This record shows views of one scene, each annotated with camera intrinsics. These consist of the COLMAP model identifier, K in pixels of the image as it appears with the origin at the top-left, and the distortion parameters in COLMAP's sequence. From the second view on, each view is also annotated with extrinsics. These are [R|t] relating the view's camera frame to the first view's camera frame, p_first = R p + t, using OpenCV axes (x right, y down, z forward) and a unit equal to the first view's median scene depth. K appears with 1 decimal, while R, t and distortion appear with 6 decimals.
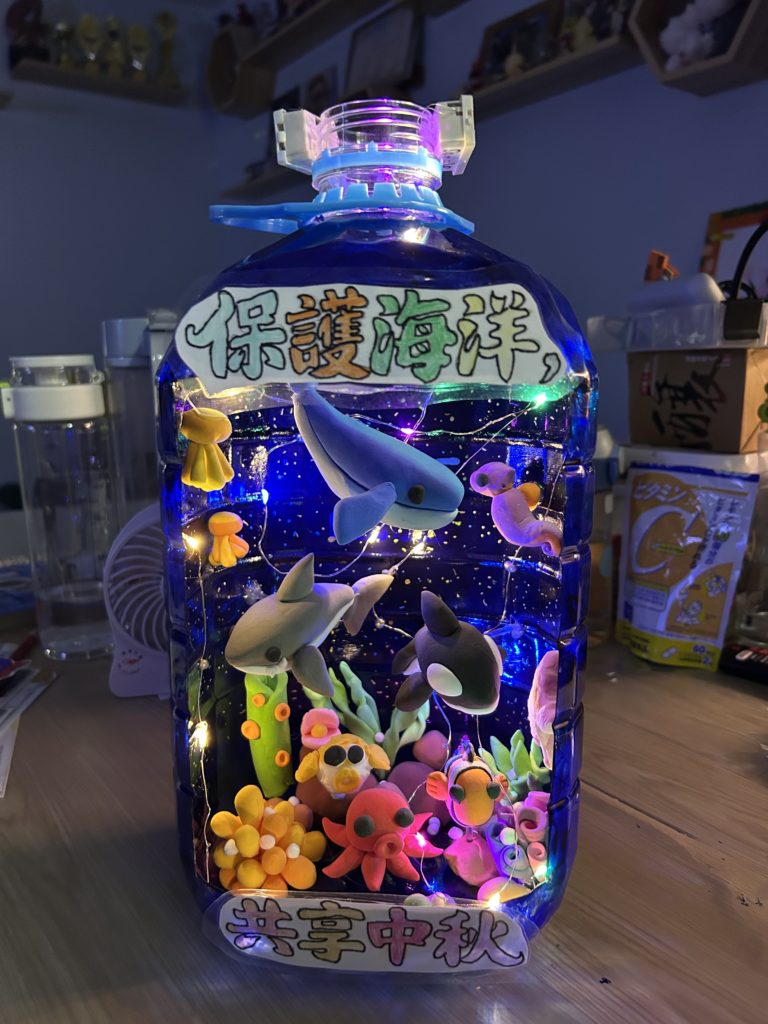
lens RADIAL K [[776.5, 0, 369.9], [0, 776.5, 515.4], [0, 0, 1]] dist [0.001798, -0.000245]
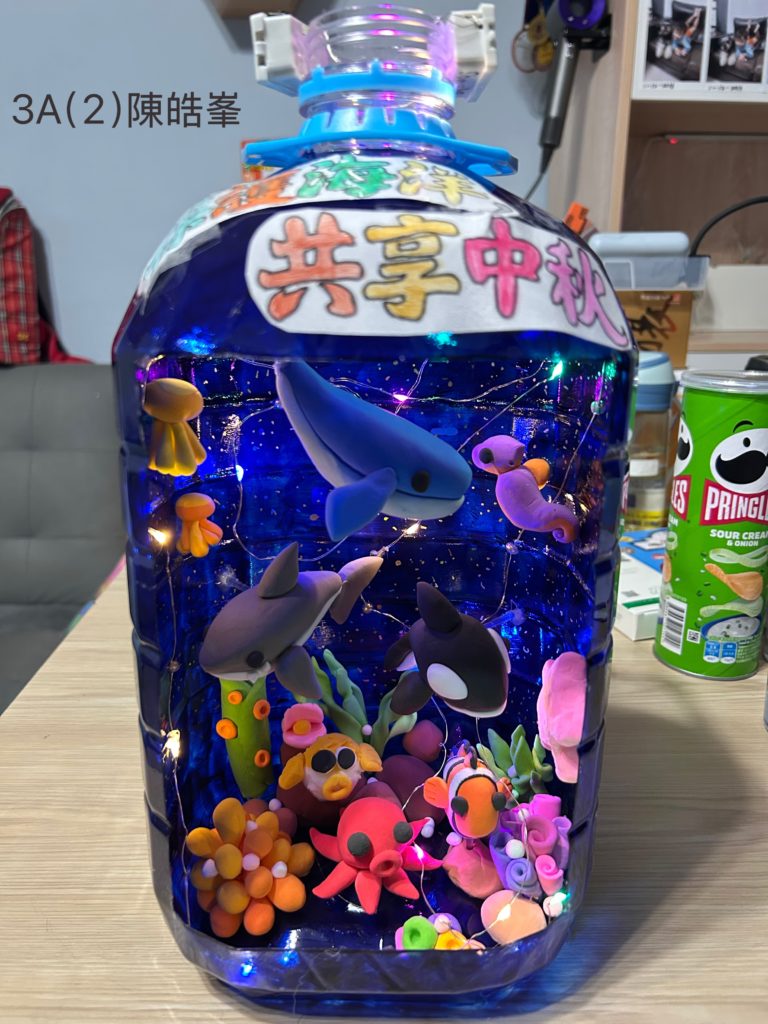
lens RADIAL K [[786.4, 0, 384.0], [0, 786.4, 512.0], [0, 0, 1]] dist [-0.001957, -0.000958]
pose [[0.997498, -0.005054, 0.070518, -0.036500], [-0.000734, 0.996649, 0.081799, -0.055254], [-0.070695, -0.081646, 0.994151, 0.104153]]
